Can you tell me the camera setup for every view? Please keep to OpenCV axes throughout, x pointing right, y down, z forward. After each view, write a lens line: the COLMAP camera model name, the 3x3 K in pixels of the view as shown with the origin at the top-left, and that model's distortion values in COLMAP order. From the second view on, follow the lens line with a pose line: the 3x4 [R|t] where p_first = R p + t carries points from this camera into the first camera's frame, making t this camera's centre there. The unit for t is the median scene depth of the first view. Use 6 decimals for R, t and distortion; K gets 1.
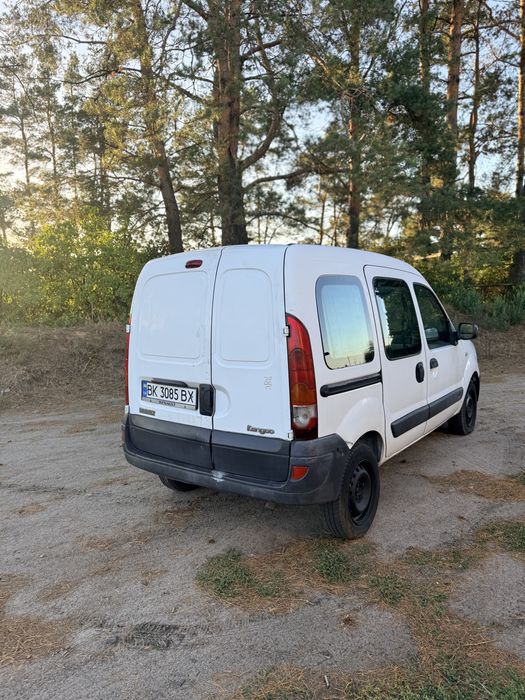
lens RADIAL K [[496.5, 0, 258.9], [0, 496.5, 351.6], [0, 0, 1]] dist [0.056853, -0.064647]
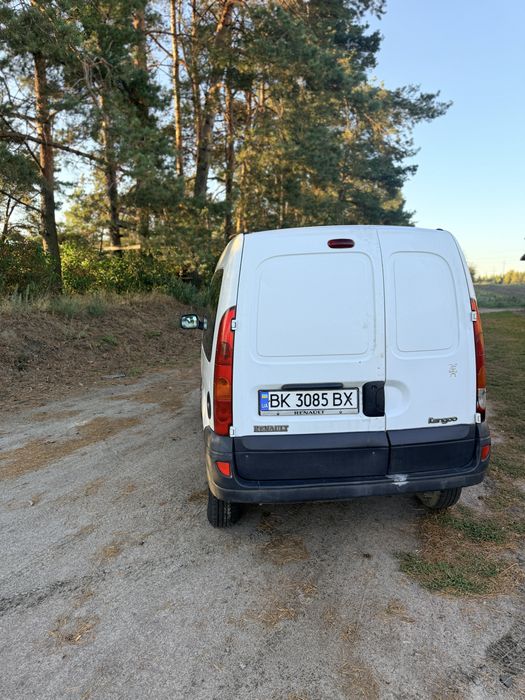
lens RADIAL K [[496.5, 0, 258.6], [0, 496.5, 348.6], [0, 0, 1]] dist [0.056853, -0.064647]
pose [[0.730770, -0.077553, 0.678204, -0.830695], [0.071746, 0.996749, 0.036672, -0.038522], [-0.678843, 0.021860, 0.733958, 0.476509]]
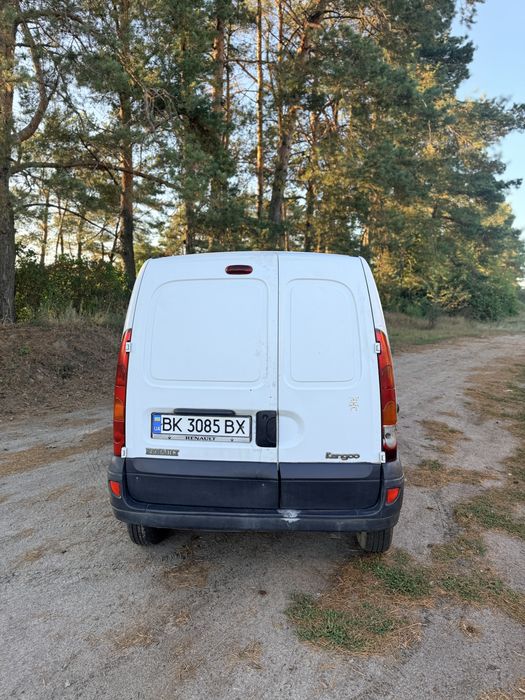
lens RADIAL K [[496.5, 0, 266.2], [0, 496.5, 349.6], [0, 0, 1]] dist [0.056853, -0.064647]
pose [[0.852317, -0.025448, 0.522405, -0.538303], [0.032056, 0.999480, -0.003613, -0.035639], [-0.522042, 0.019825, 0.852690, 0.261453]]
